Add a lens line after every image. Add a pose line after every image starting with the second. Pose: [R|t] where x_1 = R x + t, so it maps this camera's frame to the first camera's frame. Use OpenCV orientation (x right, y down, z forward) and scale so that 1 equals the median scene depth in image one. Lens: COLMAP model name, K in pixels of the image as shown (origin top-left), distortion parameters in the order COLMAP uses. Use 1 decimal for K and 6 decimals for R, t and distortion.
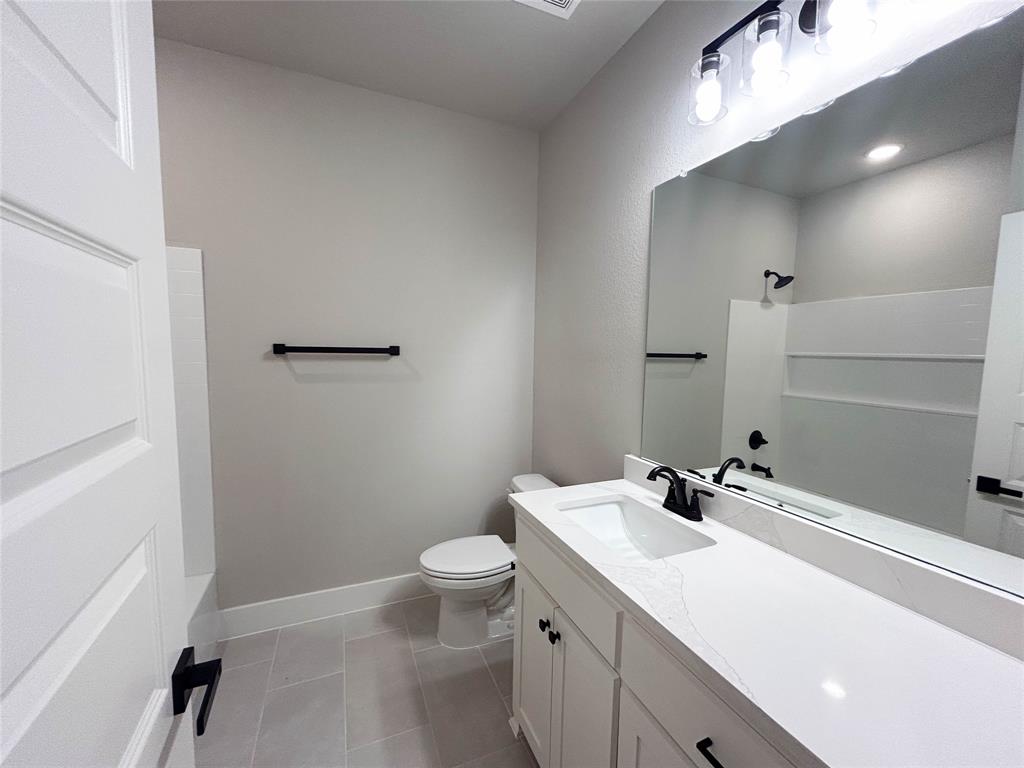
lens RADIAL K [[412.8, 0, 511.3], [0, 412.8, 386.9], [0, 0, 1]] dist [0.000796, 0.000353]
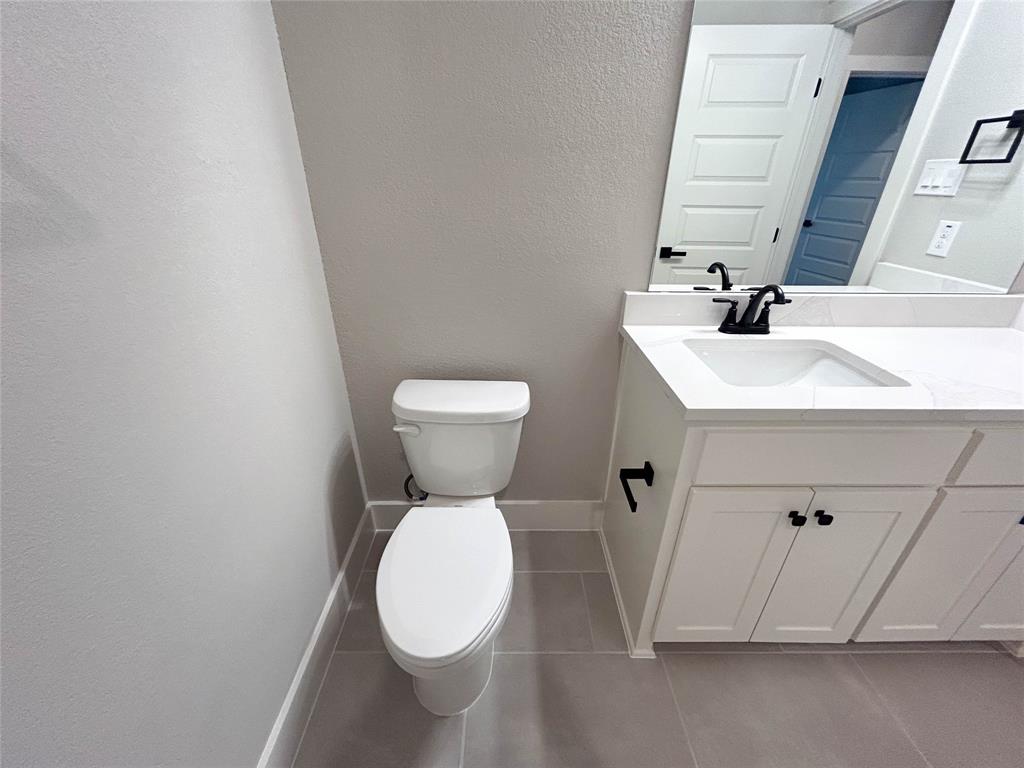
lens RADIAL K [[412.8, 0, 508.9], [0, 412.8, 387.9], [0, 0, 1]] dist [0.000796, 0.000353]
pose [[0.385994, -0.437232, 0.812303, -0.501725], [0.081201, 0.893230, 0.442207, -0.030532], [-0.918920, -0.104729, 0.380285, 0.932209]]
